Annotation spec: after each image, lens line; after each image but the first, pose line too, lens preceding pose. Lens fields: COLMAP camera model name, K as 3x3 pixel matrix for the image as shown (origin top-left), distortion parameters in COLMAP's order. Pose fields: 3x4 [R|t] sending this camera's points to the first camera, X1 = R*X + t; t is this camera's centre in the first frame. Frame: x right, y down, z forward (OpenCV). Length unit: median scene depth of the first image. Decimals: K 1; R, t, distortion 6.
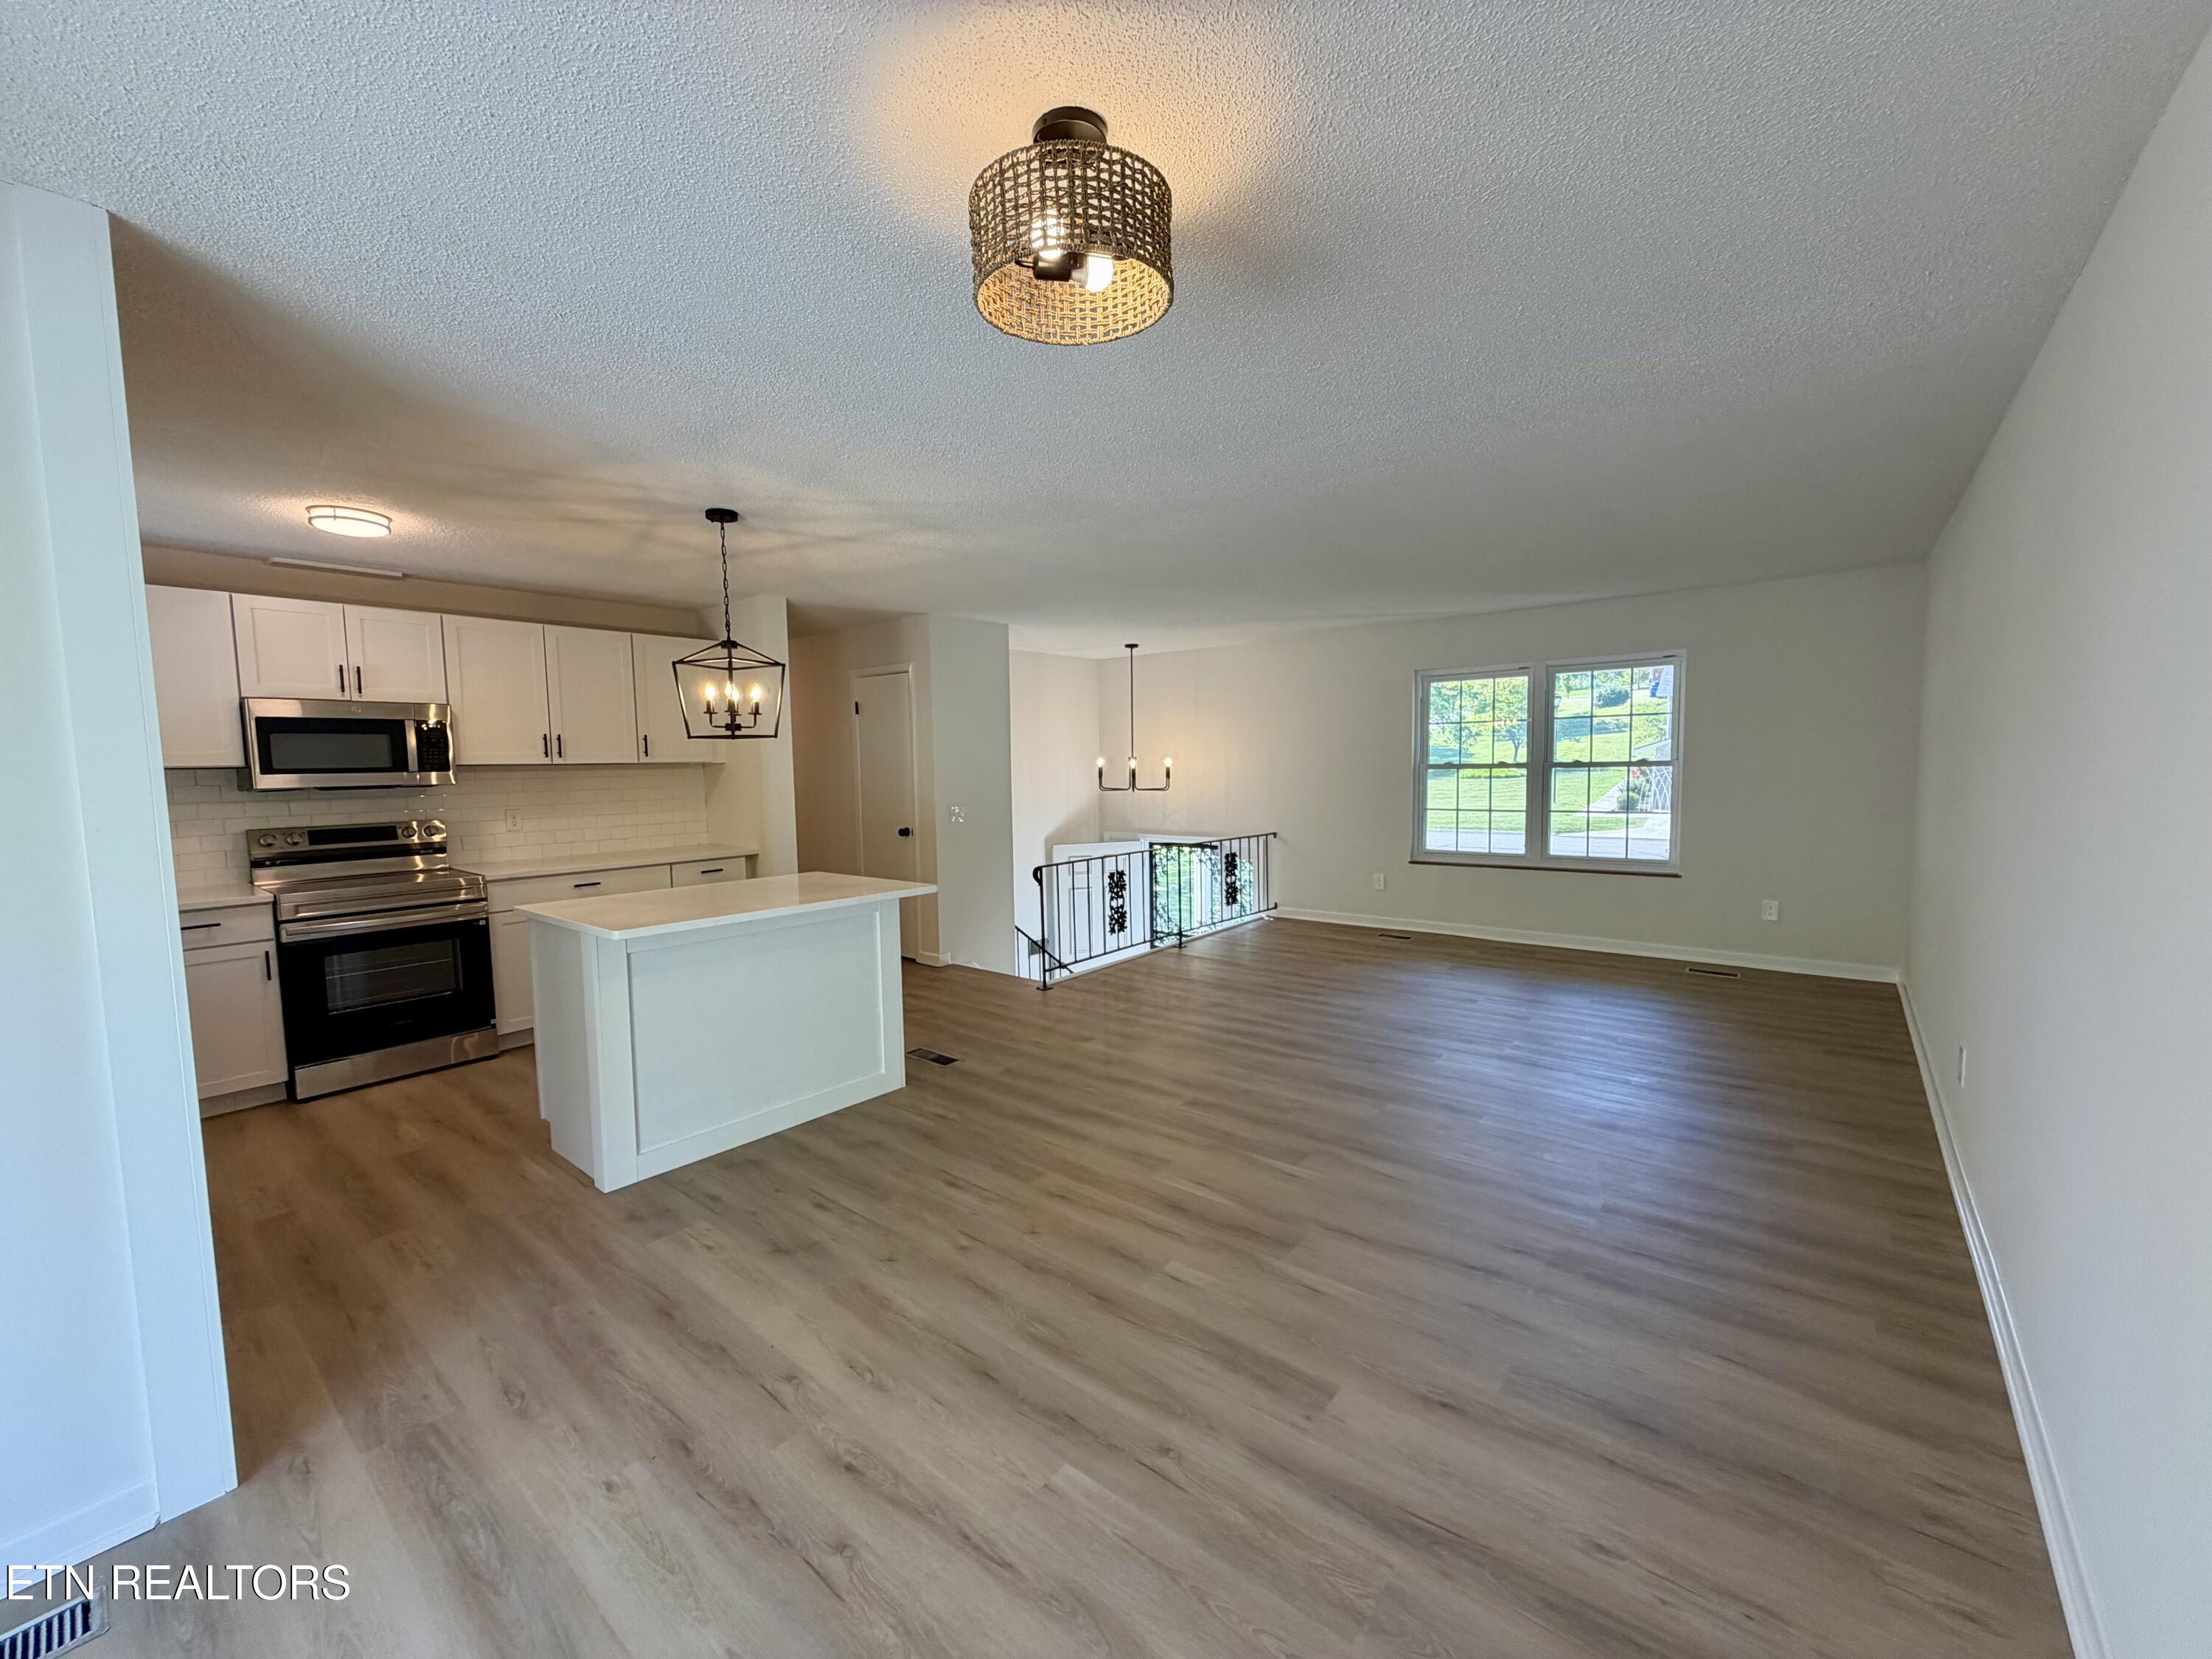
lens RADIAL K [[887.0, 0, 1096.1], [0, 887.0, 835.6], [0, 0, 1]] dist [-0.000368, 0.000104]
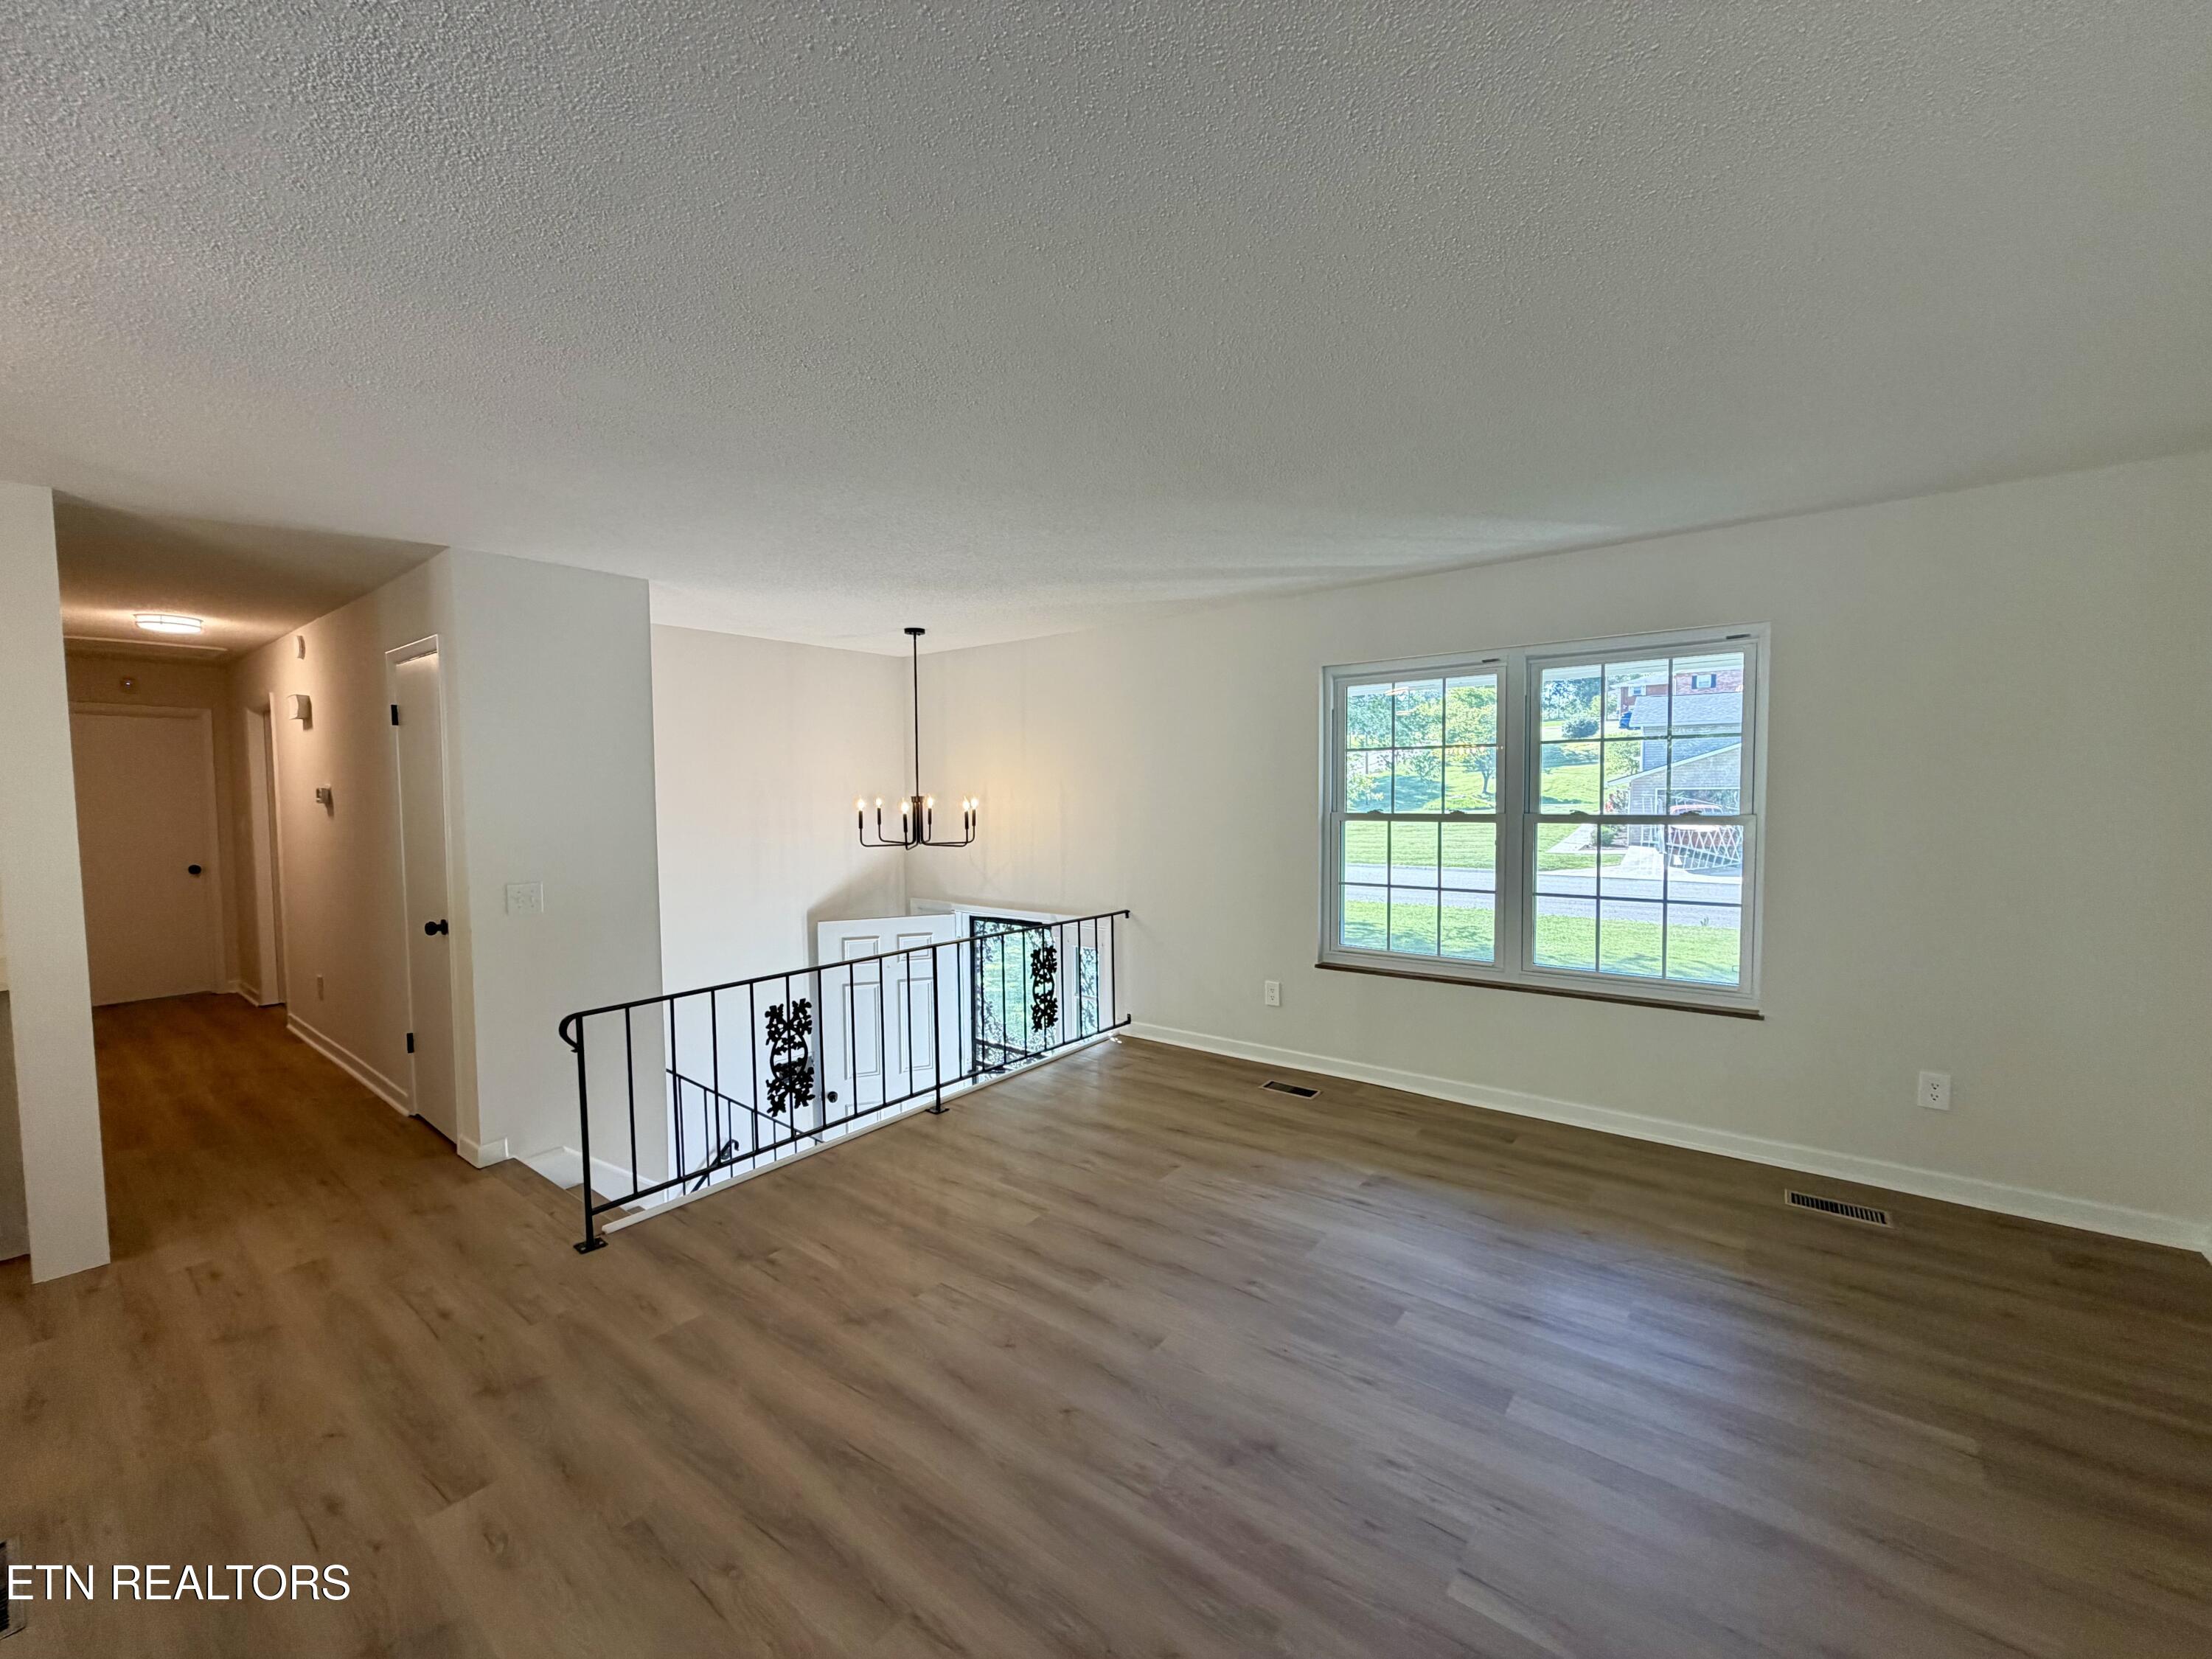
lens RADIAL K [[876.4, 0, 1106.0], [0, 876.4, 829.5], [0, 0, 1]] dist [0.001114, -0.000412]
pose [[0.999482, 0.005408, 0.031714, 0.259910], [-0.004262, 0.999339, -0.036107, -0.063821], [-0.031888, 0.035953, 0.998845, 0.533362]]
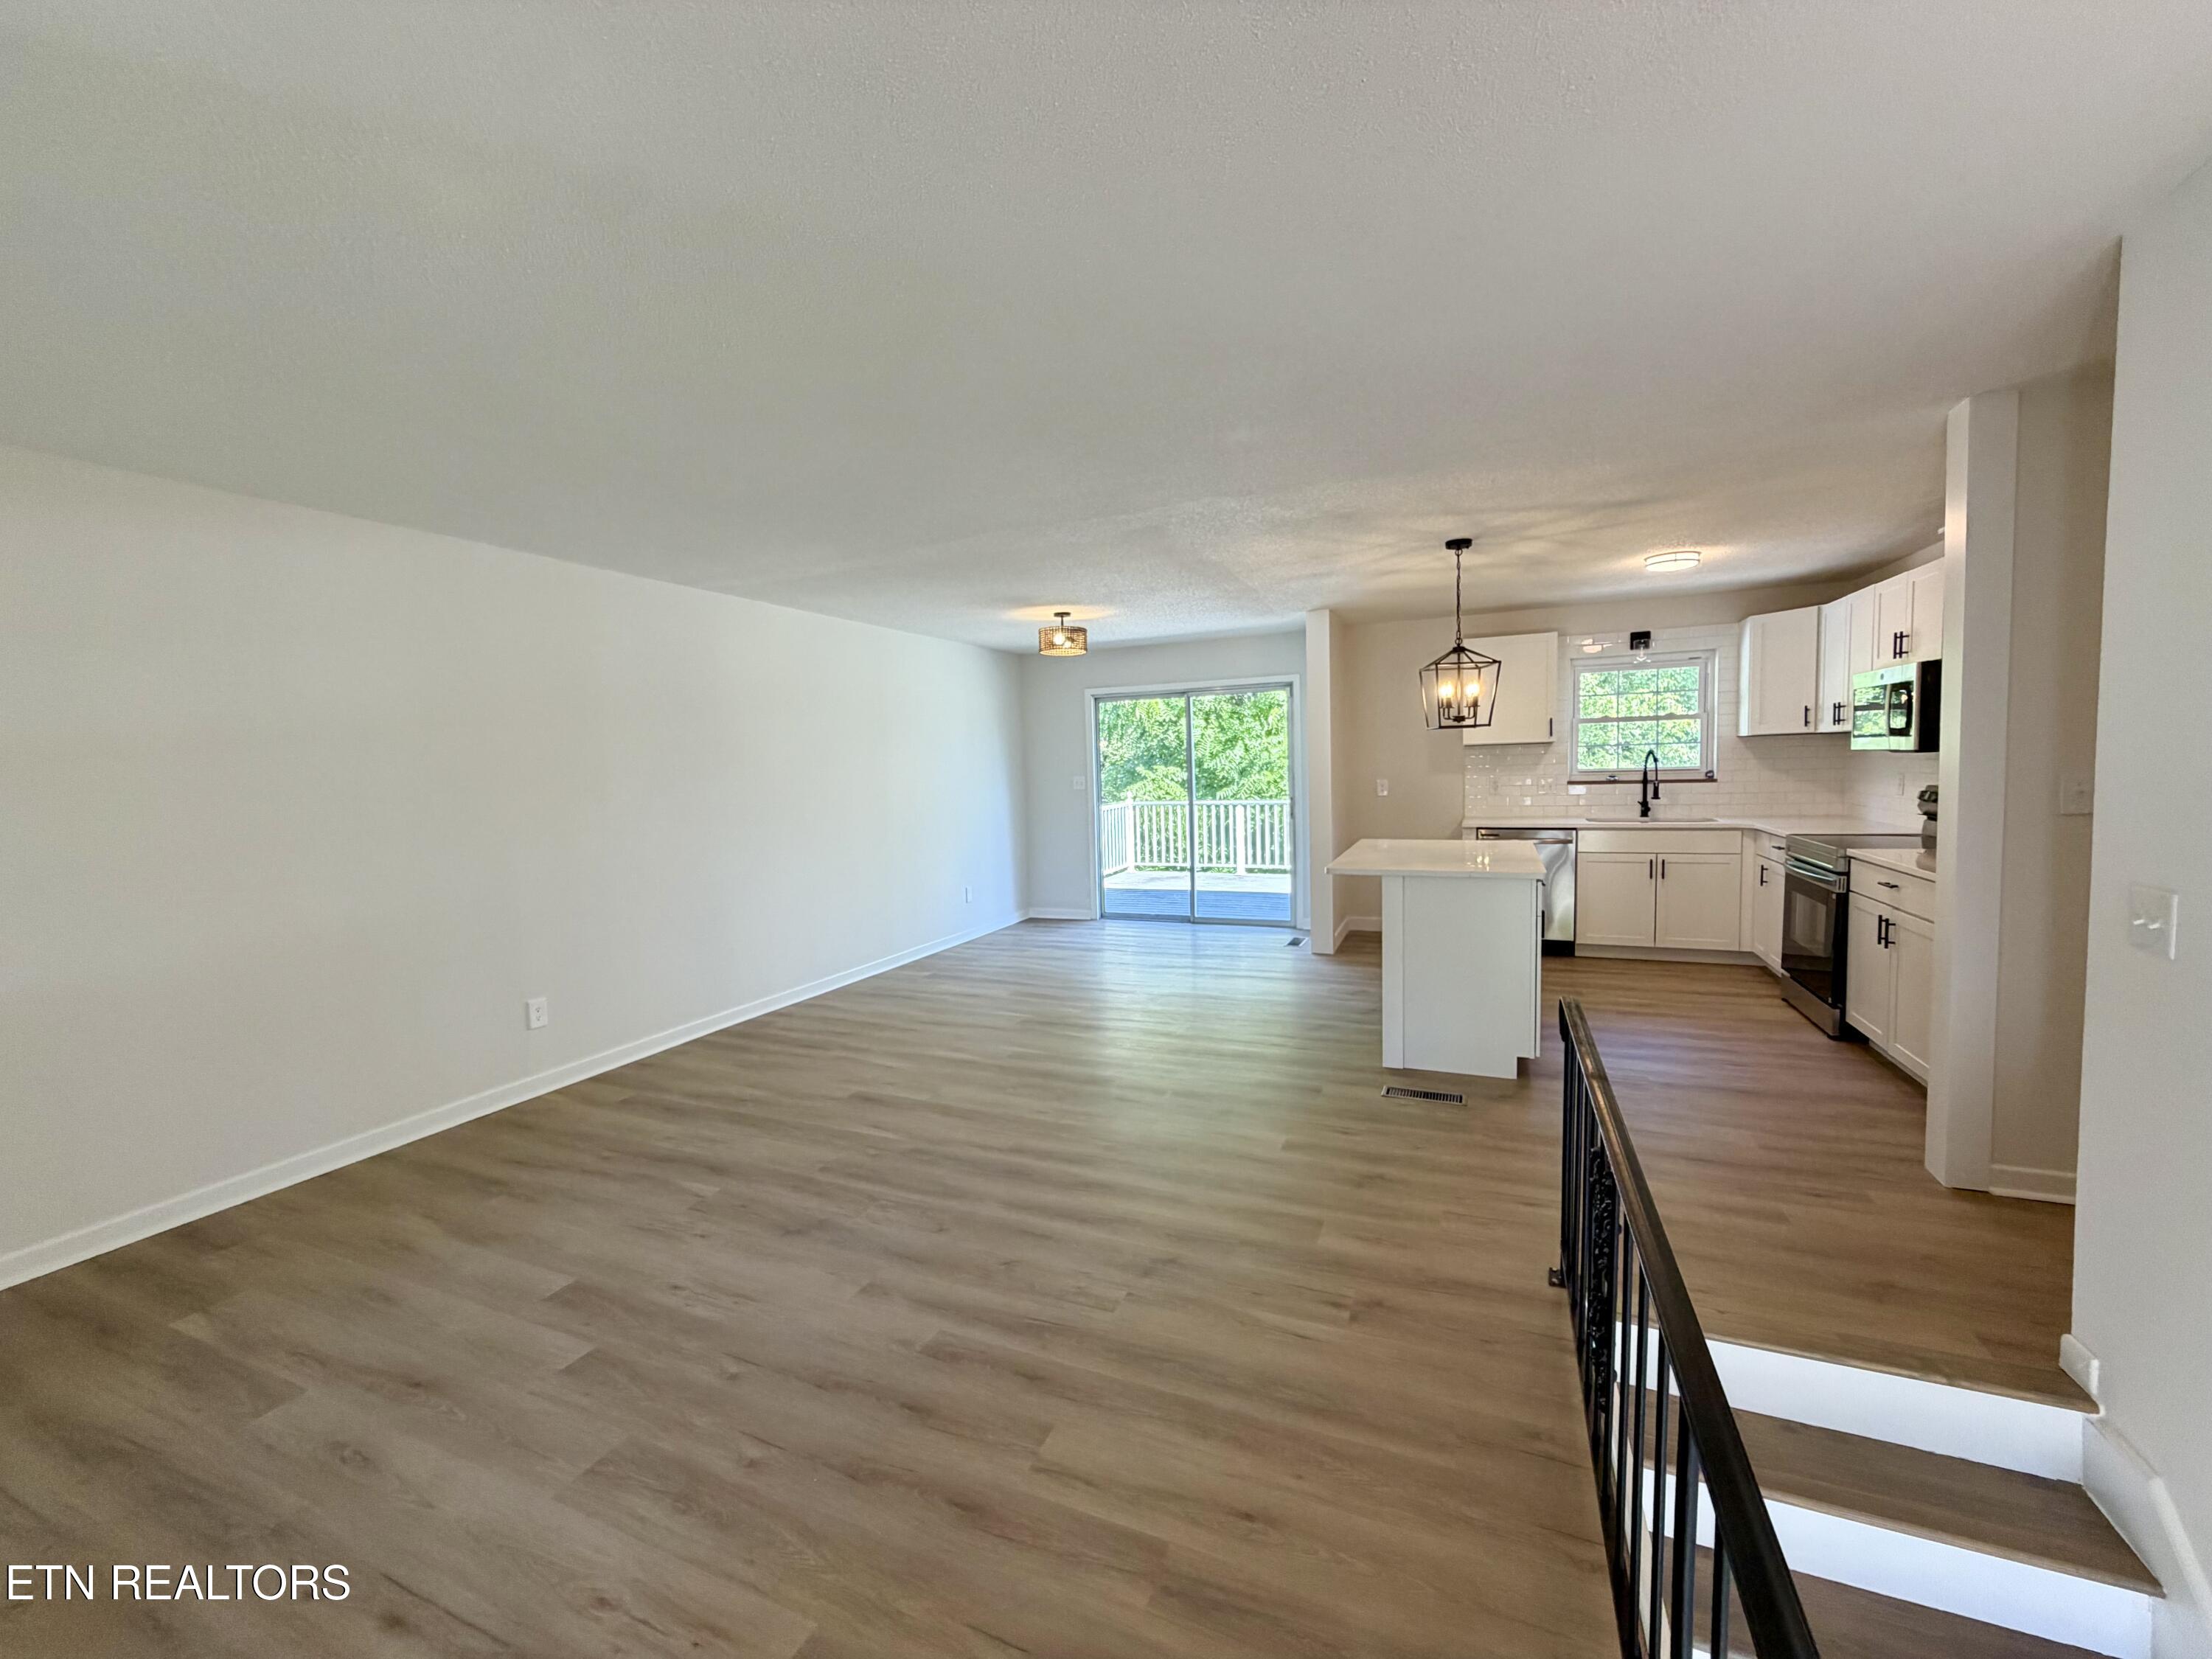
lens RADIAL K [[876.4, 0, 1106.0], [0, 876.4, 829.5], [0, 0, 1]] dist [0.001114, -0.000412]
pose [[-0.957205, 0.071111, -0.280539, 0.294981], [0.025303, 0.986195, 0.163644, -0.134453], [0.288303, 0.149542, -0.945790, 1.497326]]
